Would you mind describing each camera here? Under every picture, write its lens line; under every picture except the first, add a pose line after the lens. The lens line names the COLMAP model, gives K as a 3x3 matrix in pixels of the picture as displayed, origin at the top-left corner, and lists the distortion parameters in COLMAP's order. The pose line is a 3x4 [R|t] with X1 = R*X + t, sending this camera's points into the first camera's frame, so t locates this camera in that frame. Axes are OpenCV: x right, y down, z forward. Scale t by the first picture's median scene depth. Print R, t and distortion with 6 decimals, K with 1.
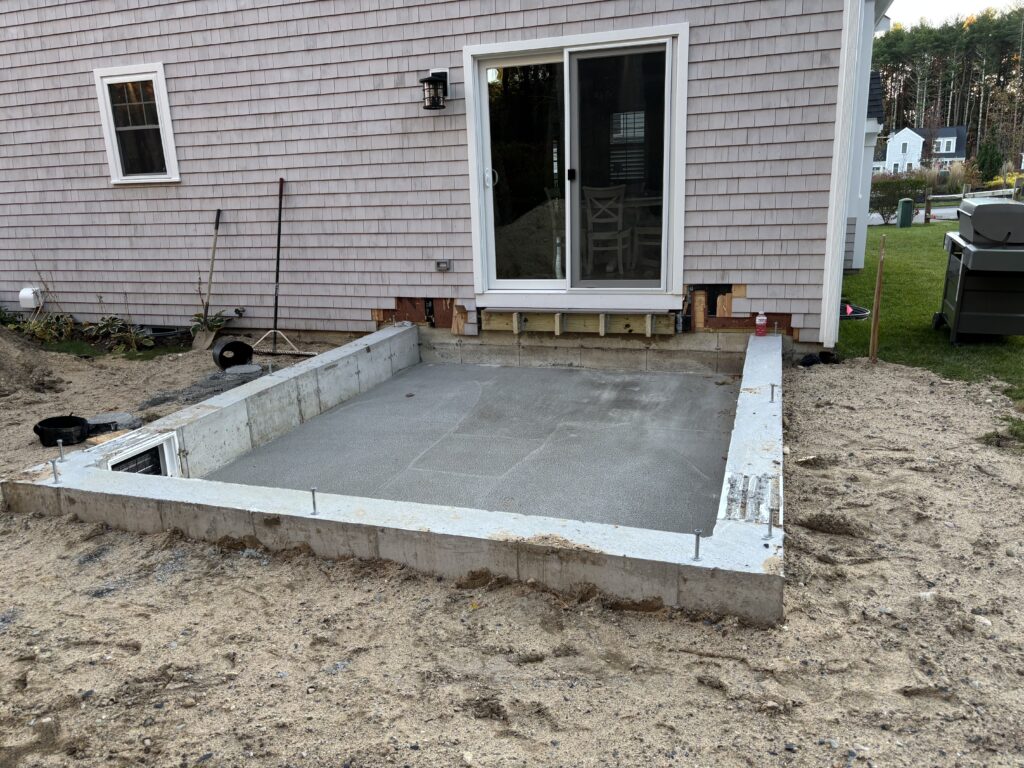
lens RADIAL K [[786.0, 0, 512.0], [0, 786.0, 384.0], [0, 0, 1]] dist [0.037173, -0.036879]
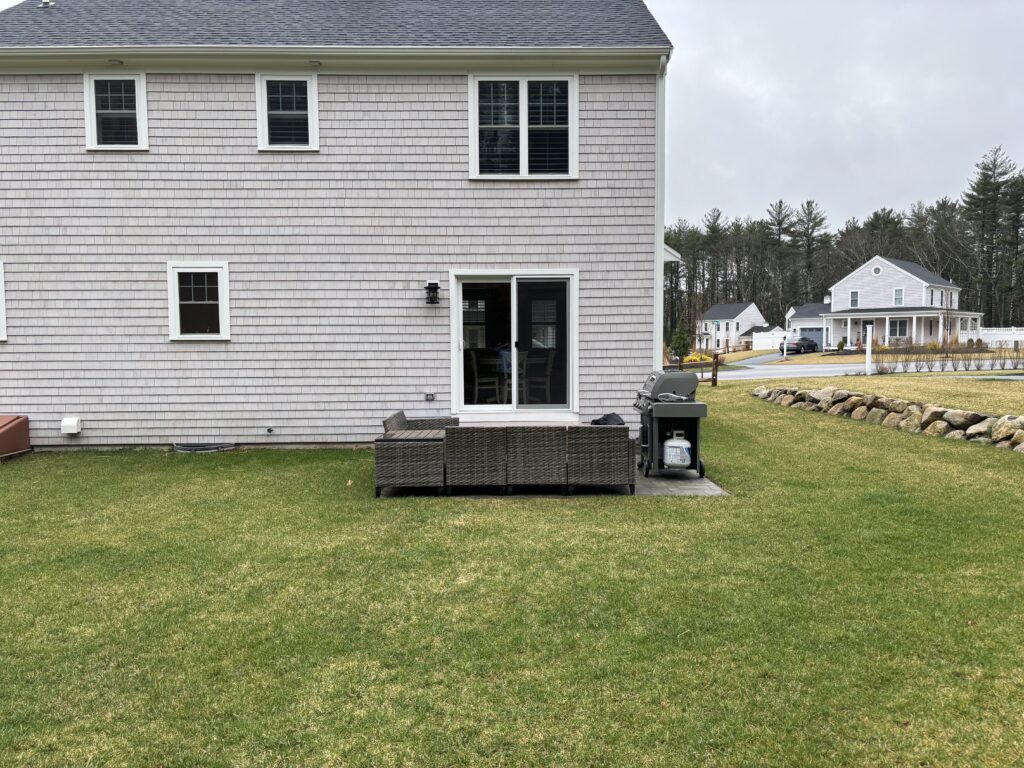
lens RADIAL K [[786.0, 0, 512.0], [0, 786.0, 384.0], [0, 0, 1]] dist [0.037173, -0.036879]
pose [[0.932029, 0.011981, 0.362186, -0.502694], [0.061490, 0.979732, -0.190643, 0.134674], [-0.357129, 0.199955, 0.912402, -0.502488]]
